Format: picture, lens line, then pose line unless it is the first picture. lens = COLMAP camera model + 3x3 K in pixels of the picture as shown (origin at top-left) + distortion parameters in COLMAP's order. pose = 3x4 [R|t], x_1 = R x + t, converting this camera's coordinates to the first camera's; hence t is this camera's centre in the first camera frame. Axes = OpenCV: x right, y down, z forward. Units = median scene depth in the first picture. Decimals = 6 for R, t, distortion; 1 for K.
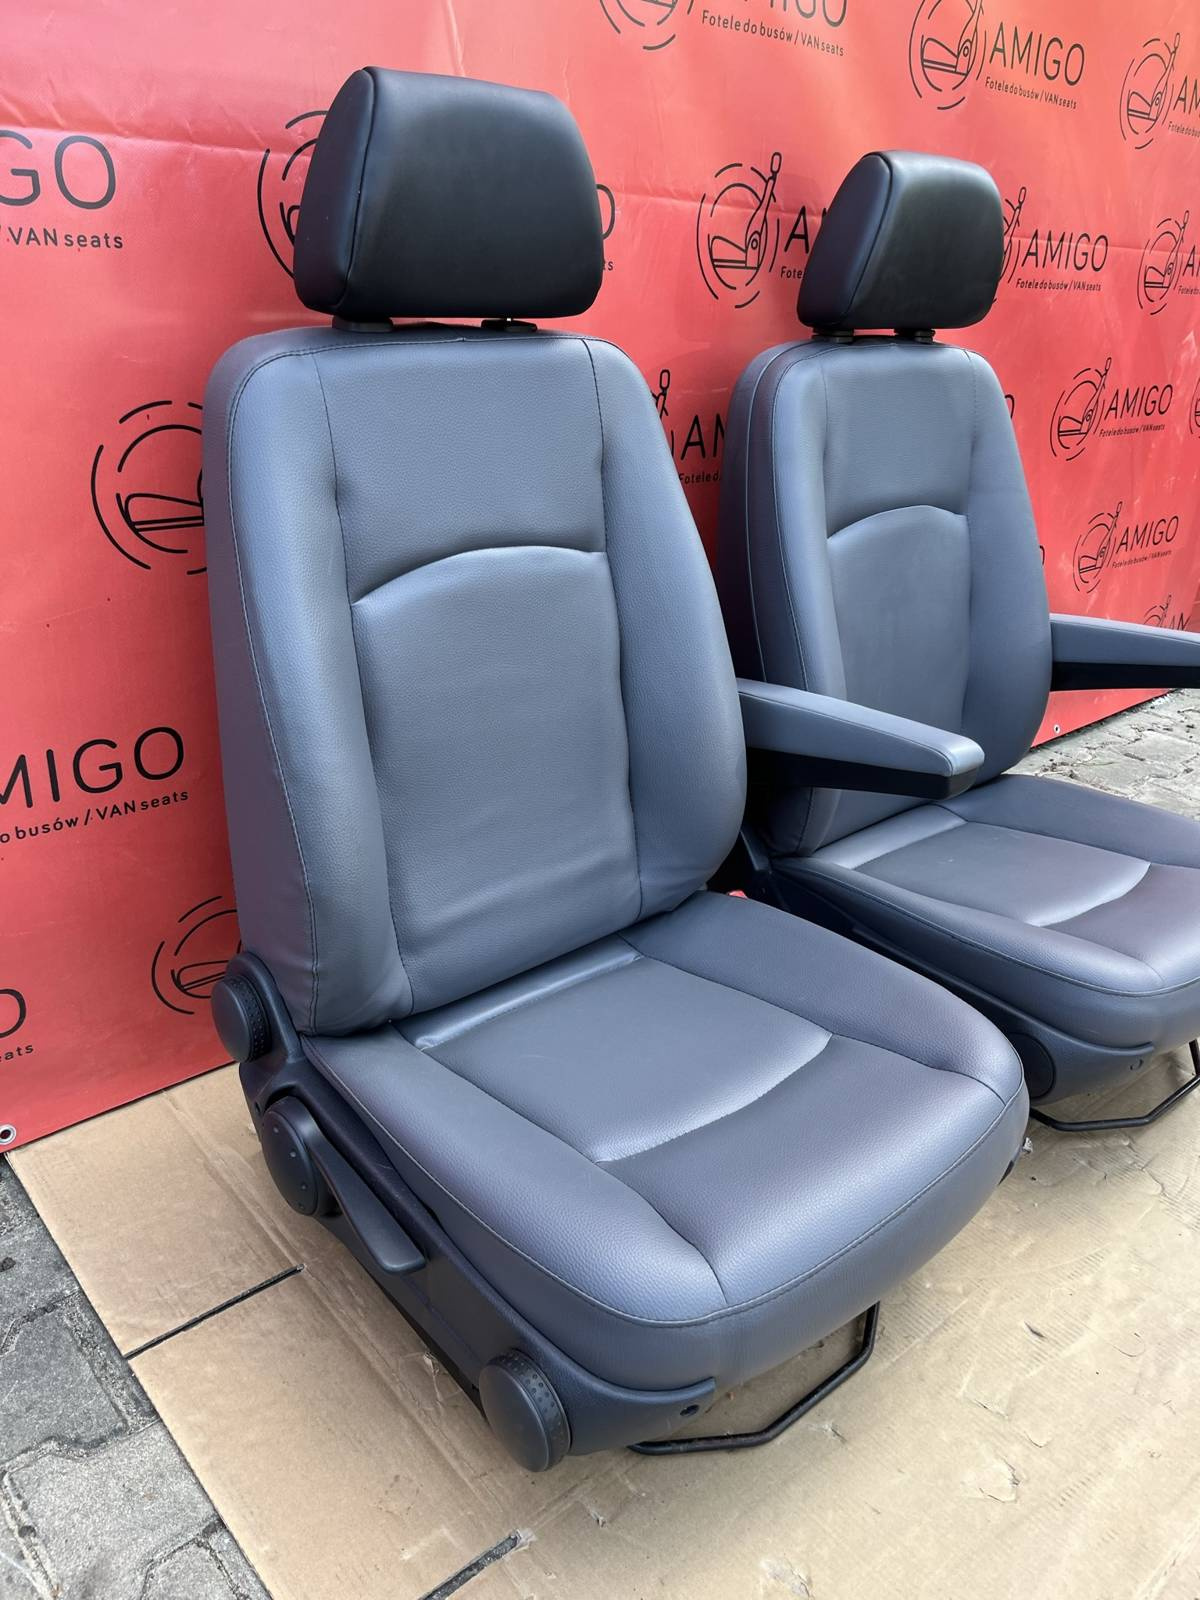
lens RADIAL K [[1224.8, 0, 601.5], [0, 1224.8, 789.0], [0, 0, 1]] dist [0.072055, -0.117137]
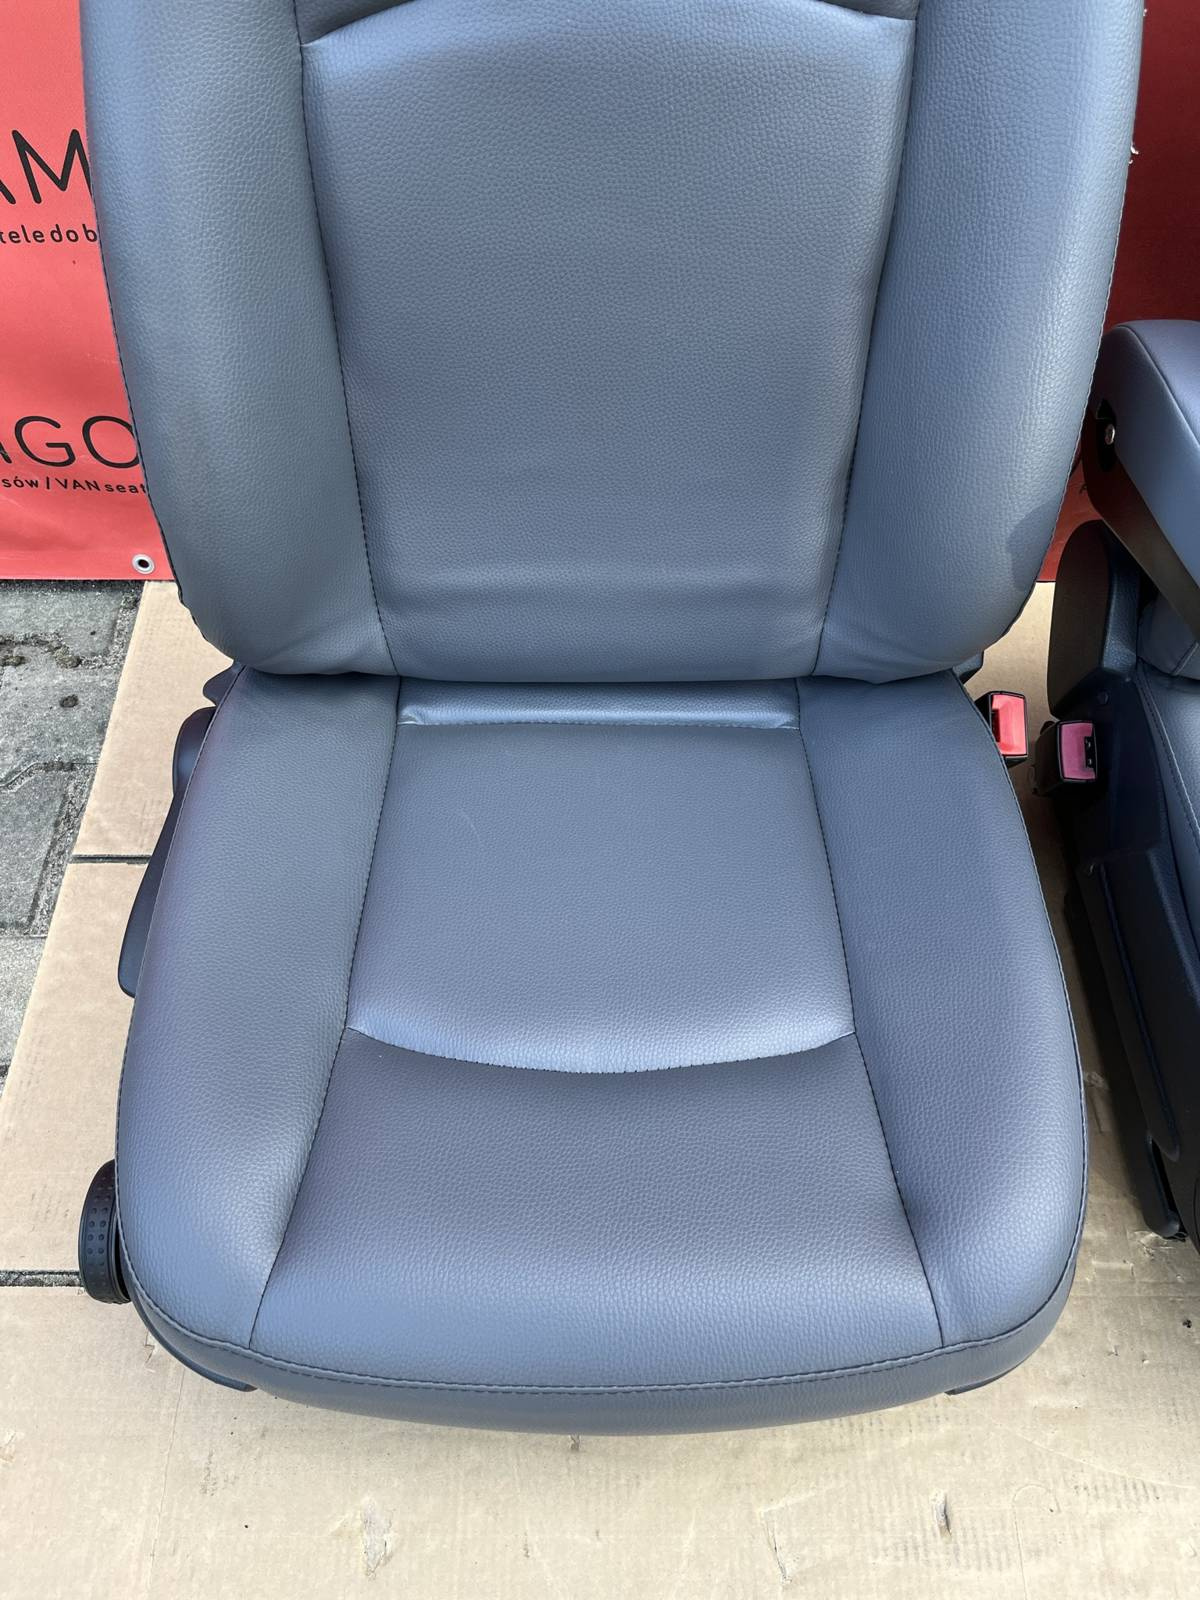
lens RADIAL K [[1224.8, 0, 601.5], [0, 1224.8, 789.0], [0, 0, 1]] dist [0.072055, -0.117137]
pose [[0.757247, 0.506968, -0.411778, 0.294407], [-0.239763, 0.802227, 0.546759, -0.209776], [0.607528, -0.315302, 0.729036, 0.537541]]
